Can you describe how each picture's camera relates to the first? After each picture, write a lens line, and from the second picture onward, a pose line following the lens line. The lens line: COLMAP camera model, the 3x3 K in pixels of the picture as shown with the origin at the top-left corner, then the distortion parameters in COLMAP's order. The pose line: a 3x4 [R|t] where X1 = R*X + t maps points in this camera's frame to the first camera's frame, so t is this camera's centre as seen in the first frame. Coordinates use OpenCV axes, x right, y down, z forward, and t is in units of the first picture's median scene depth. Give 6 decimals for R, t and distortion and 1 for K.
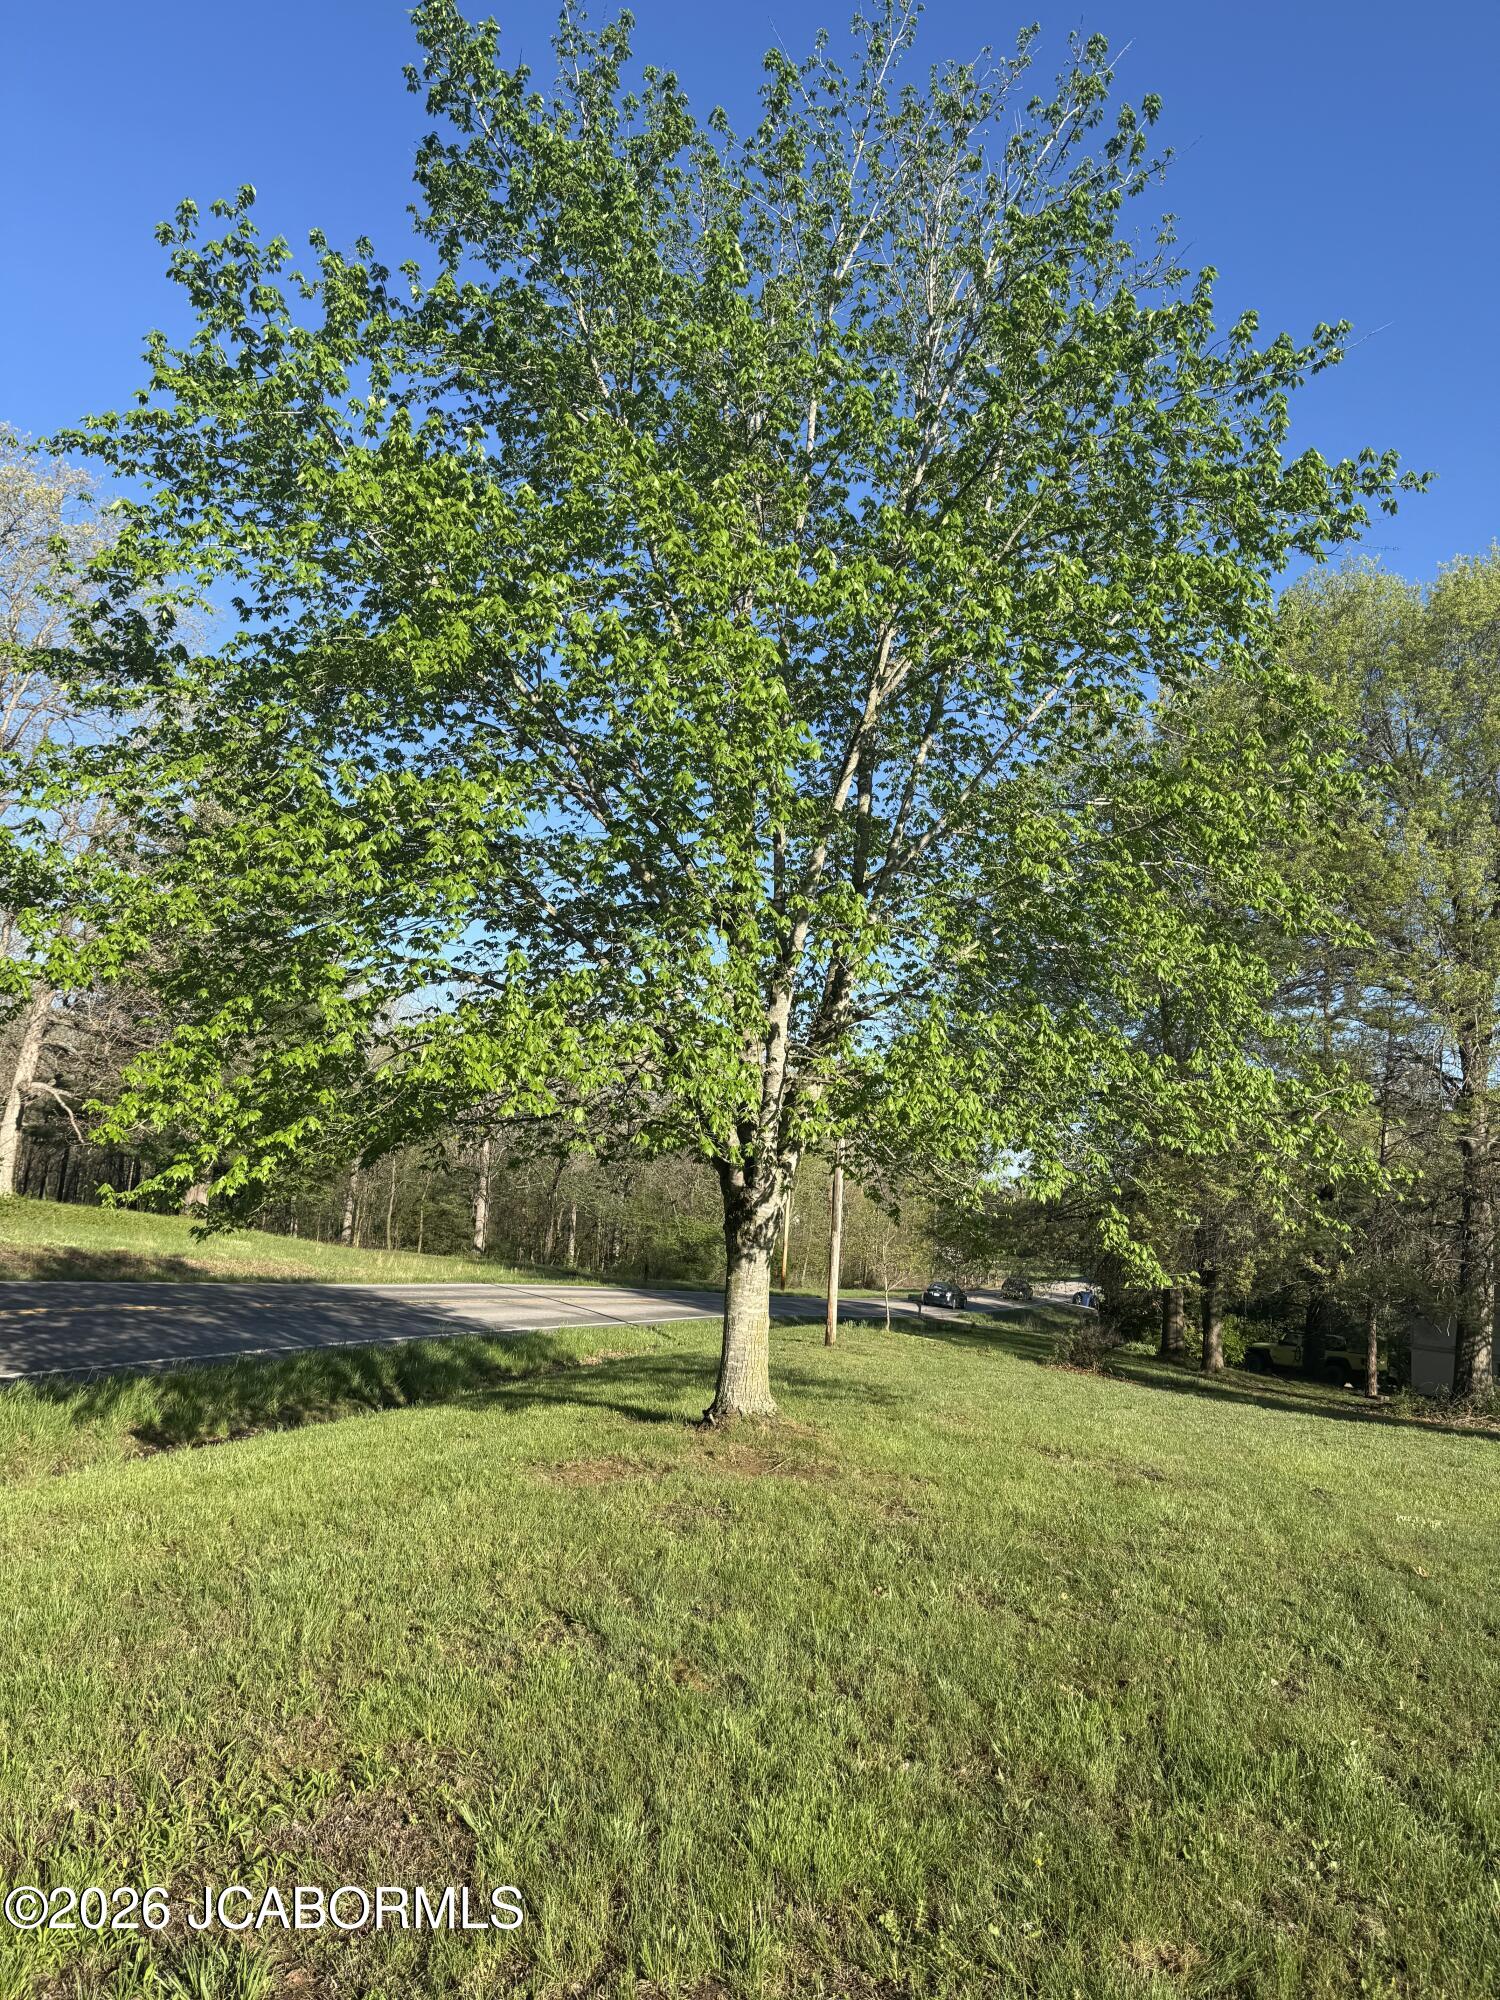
lens RADIAL K [[1396.5, 0, 753.3], [0, 1396.5, 932.7], [0, 0, 1]] dist [0.096964, -0.138113]
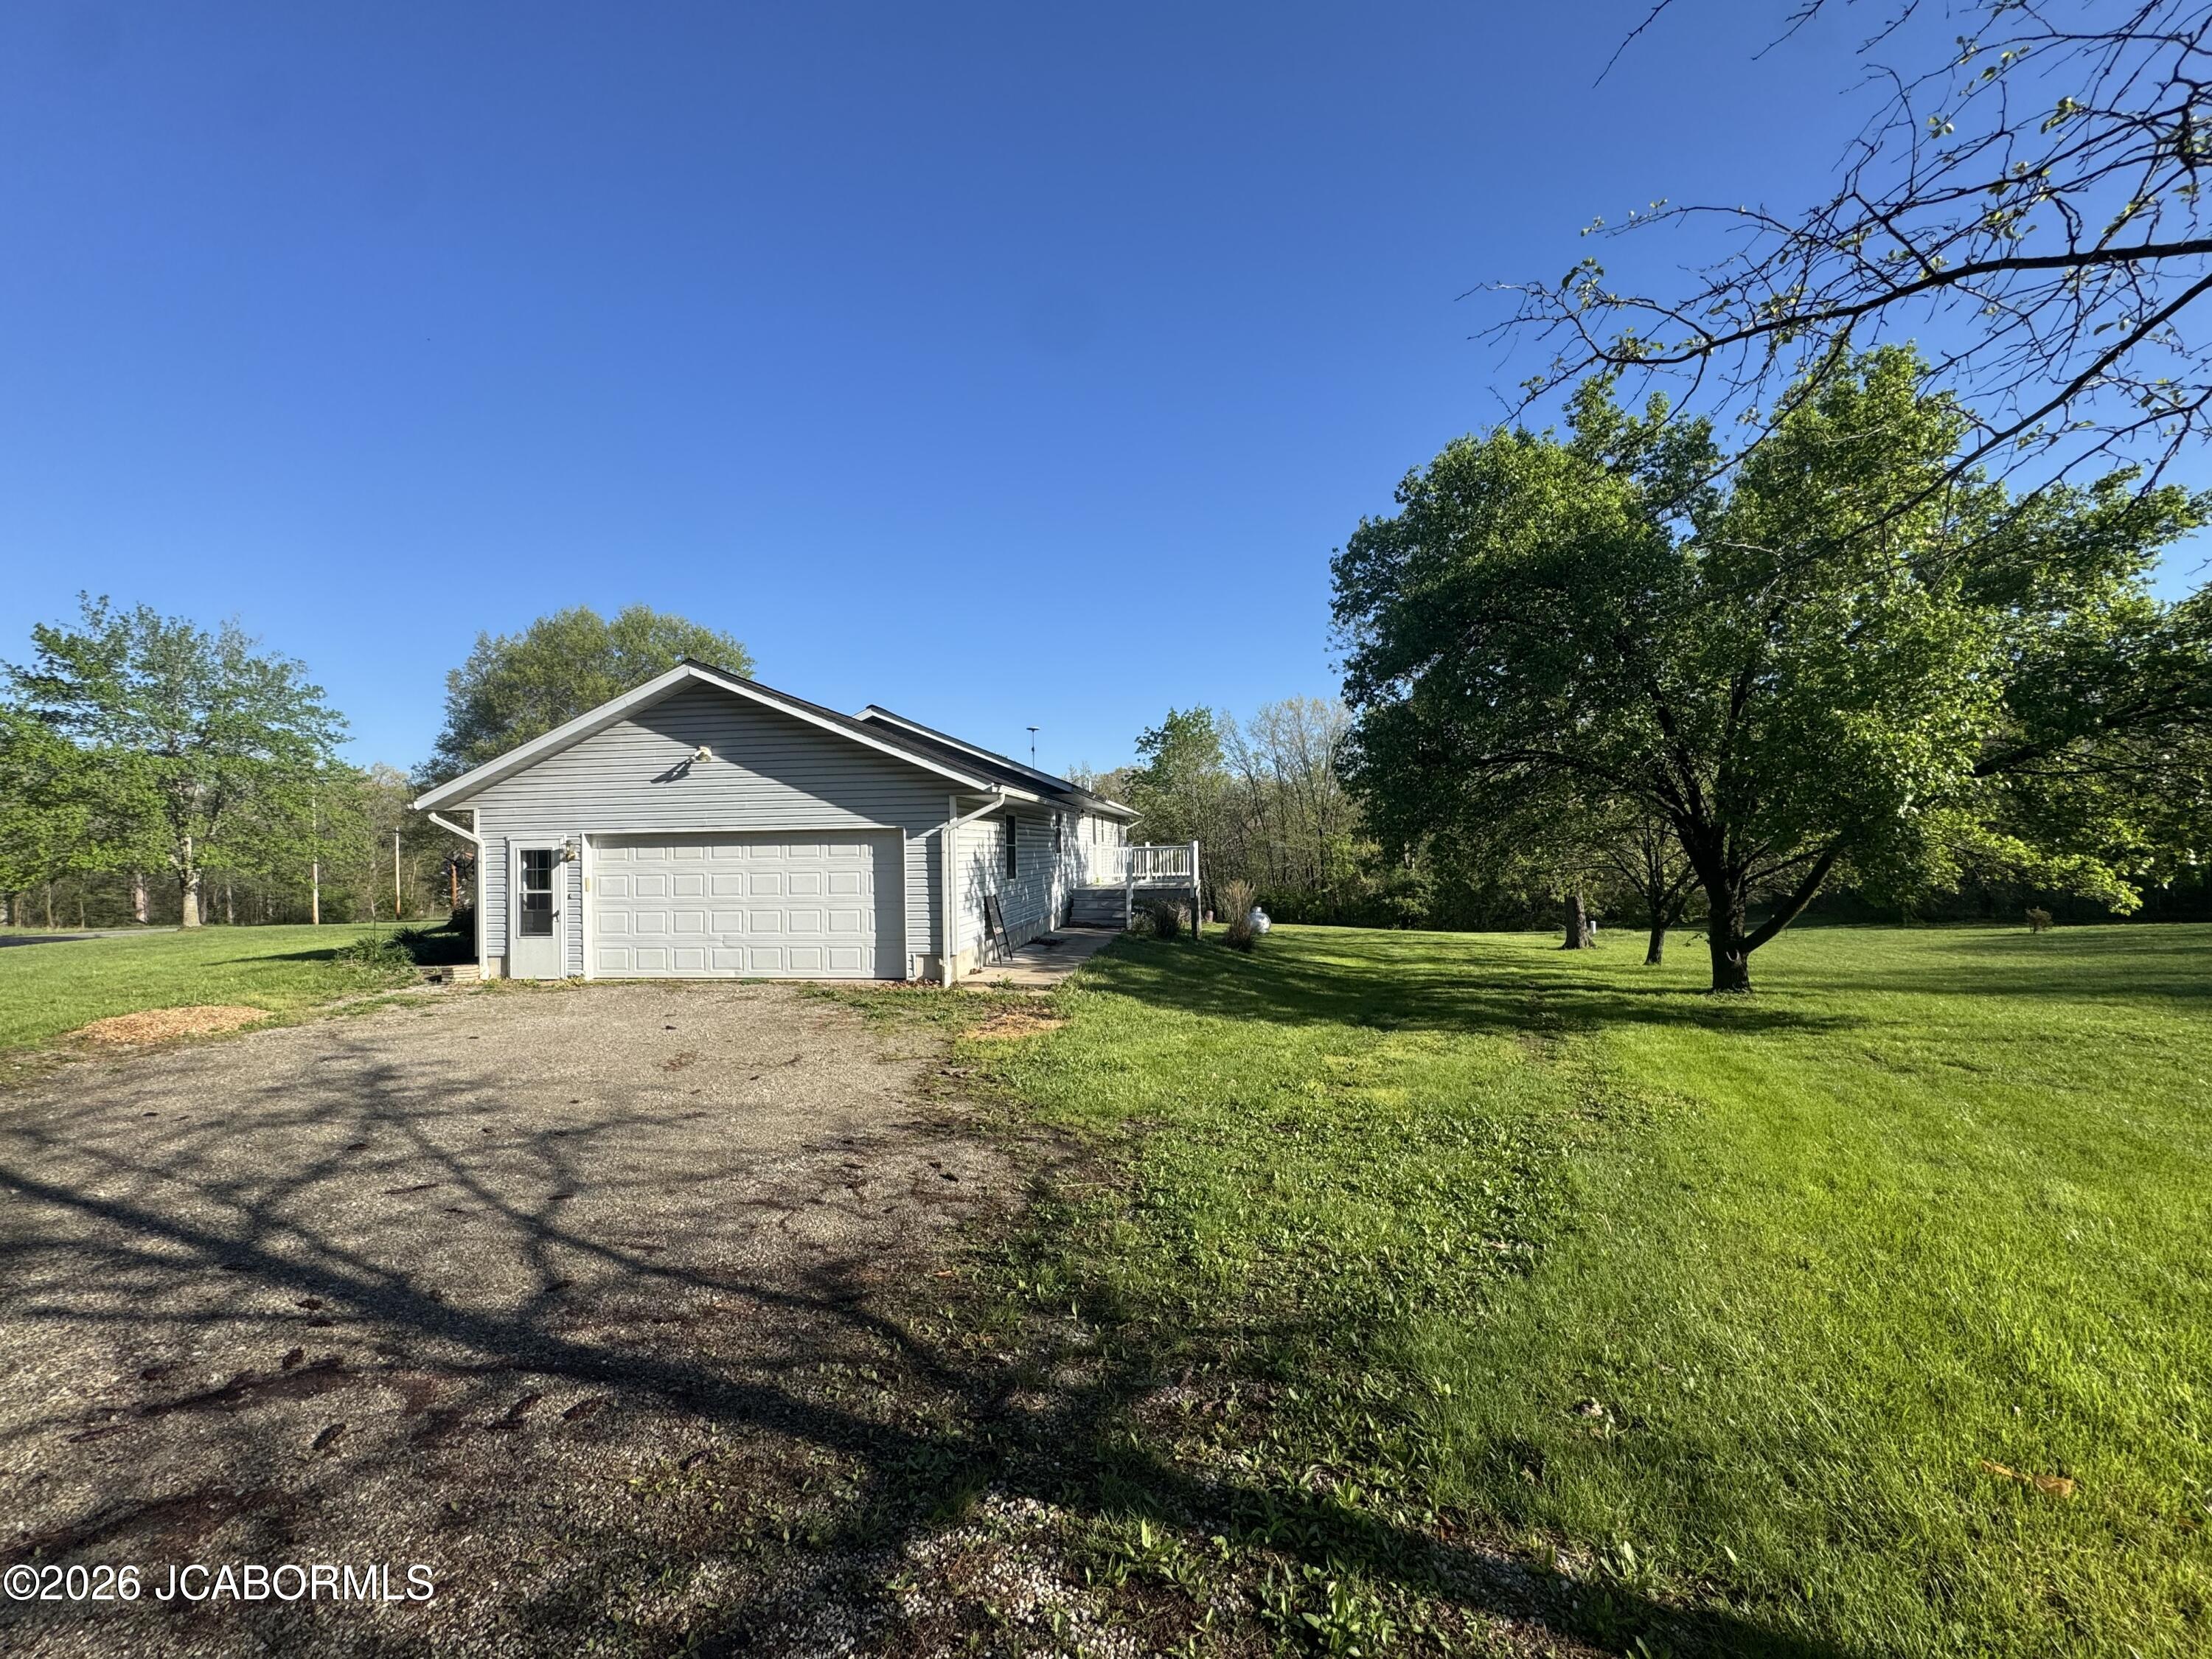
lens RADIAL K [[878.5, 0, 1106.0], [0, 878.5, 829.5], [0, 0, 1]] dist [-0.002831, -0.000530]
pose [[0.801573, -0.064221, 0.594438, 0.674339], [-0.038675, 0.986563, 0.158736, -0.499302], [-0.596645, -0.150228, 0.788319, -2.781381]]
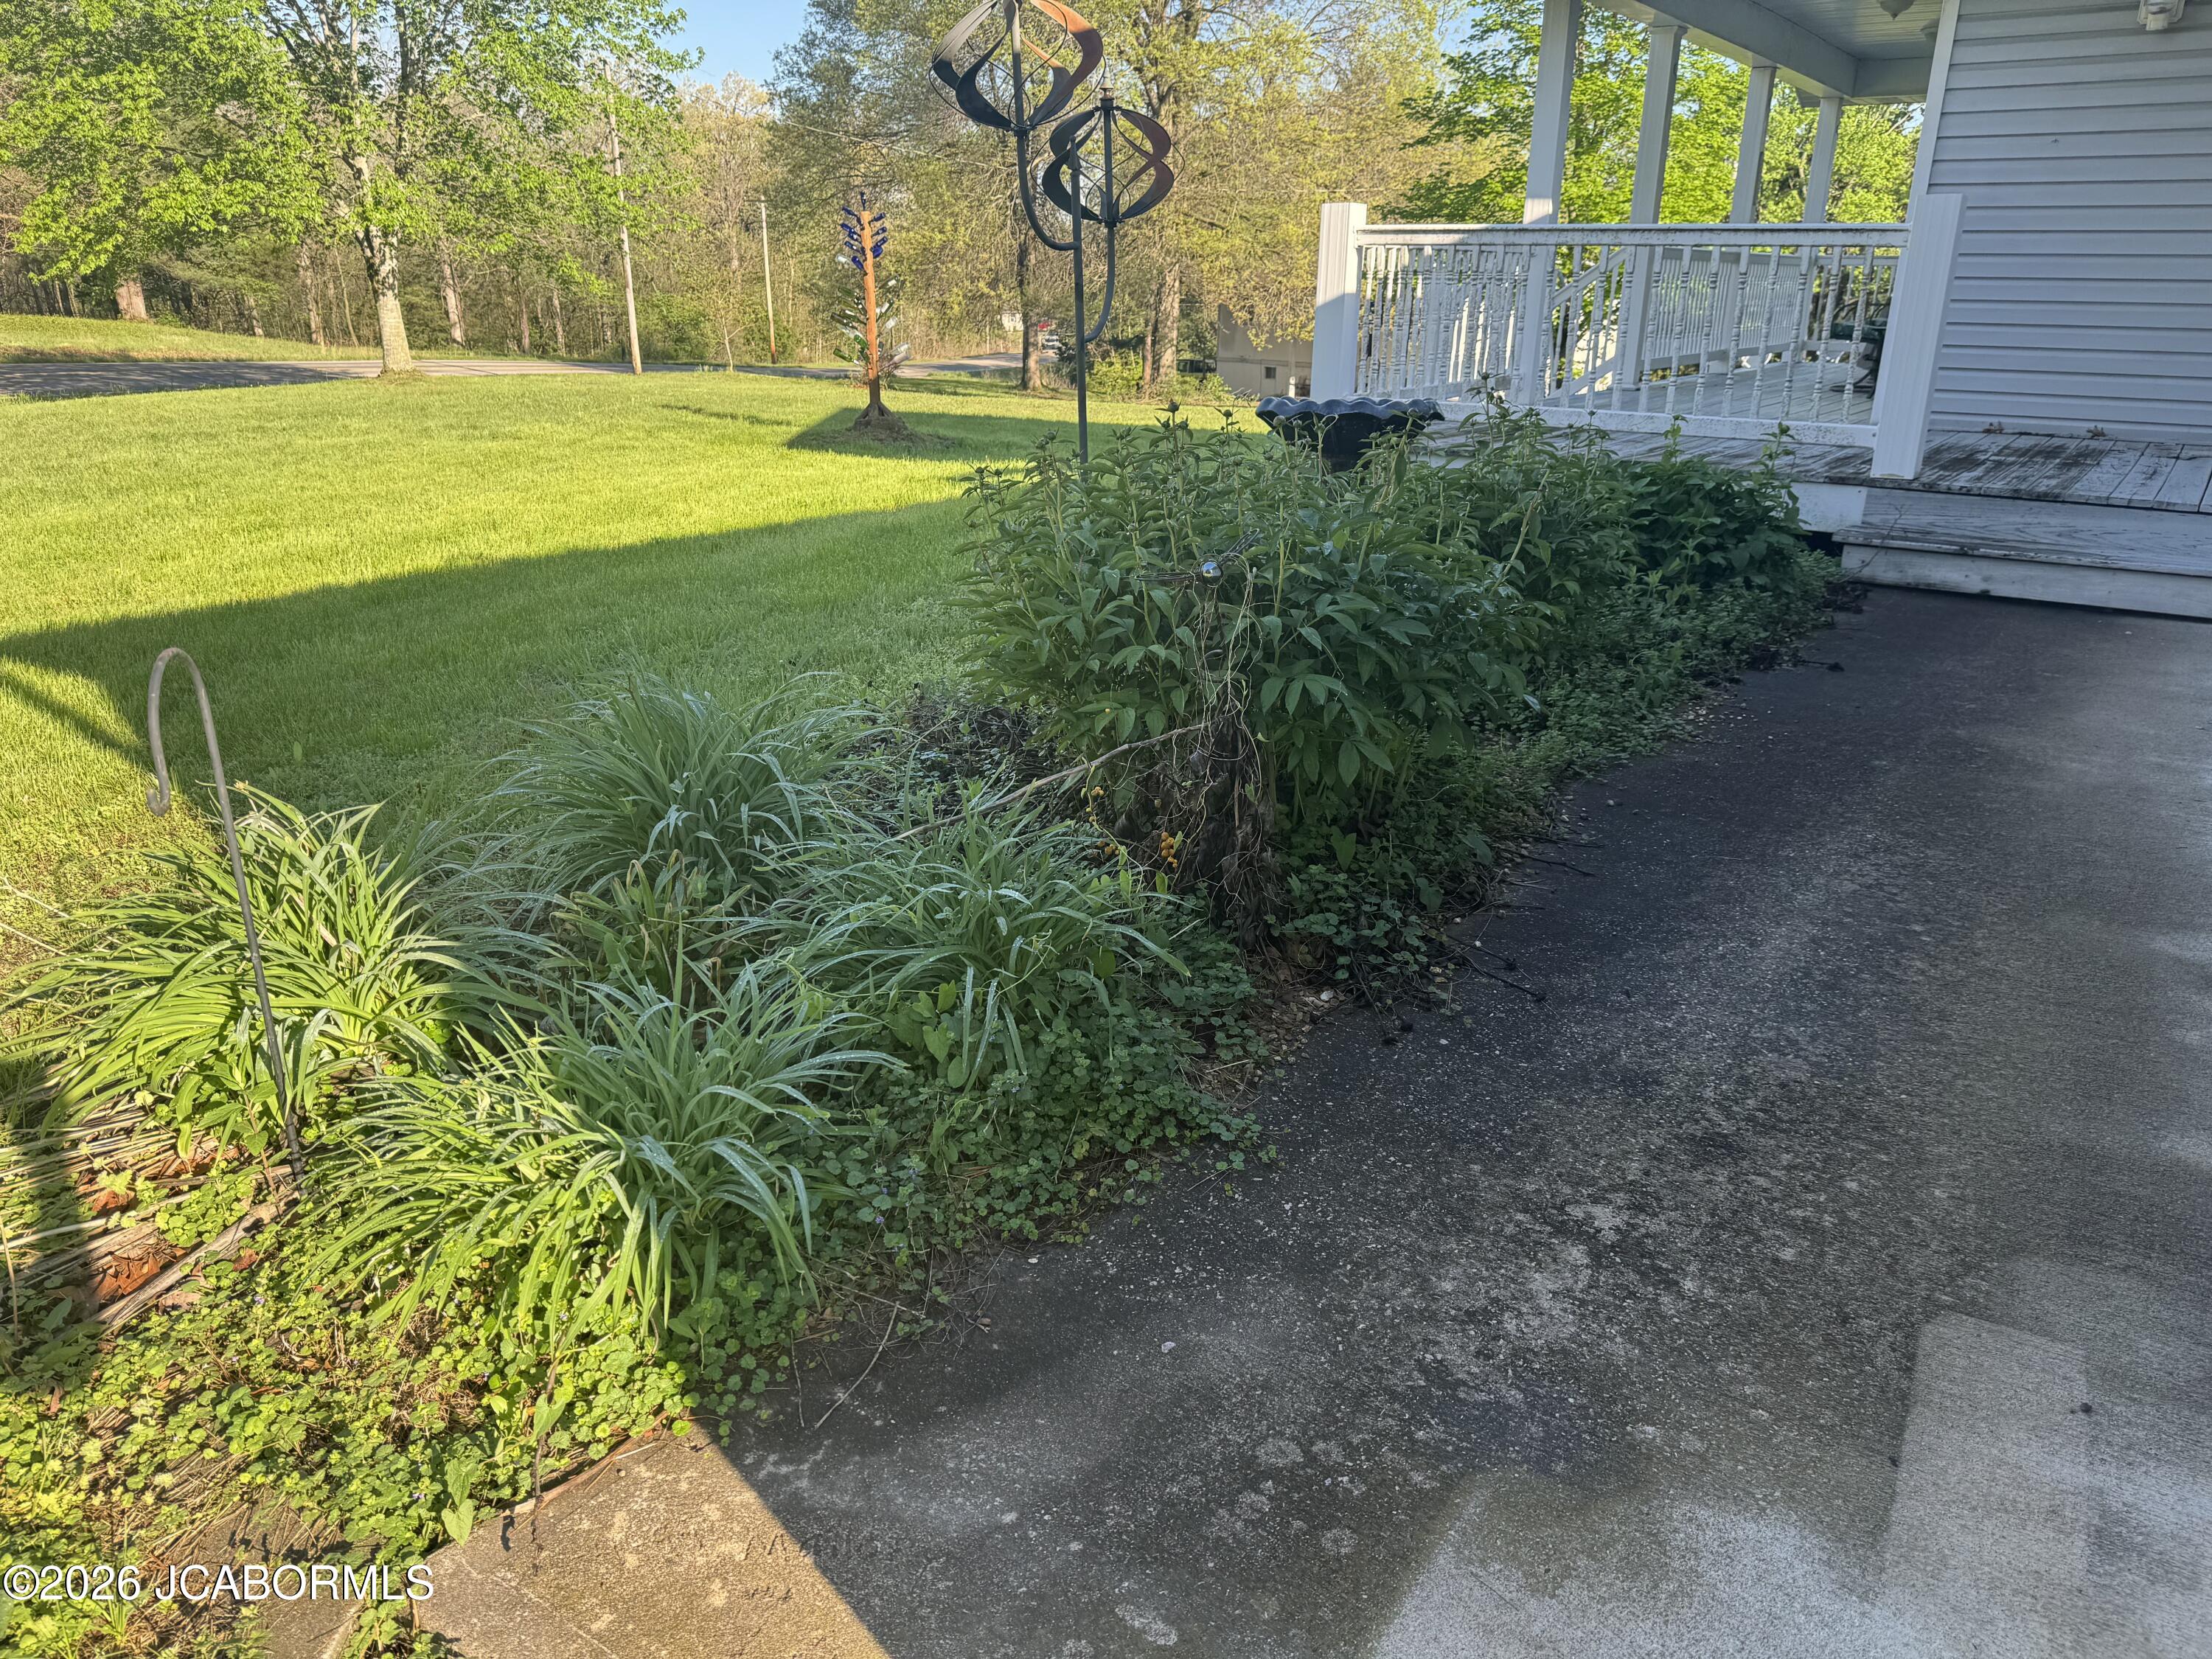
lens RADIAL K [[1544.5, 0, 1106.0], [0, 1544.5, 829.5], [0, 0, 1]] dist [0.096964, -0.138113]
pose [[0.987058, -0.098761, 0.126346, 0.645620], [0.021452, 0.862099, 0.506286, -0.214109], [-0.158924, -0.497023, 0.853060, -1.411058]]
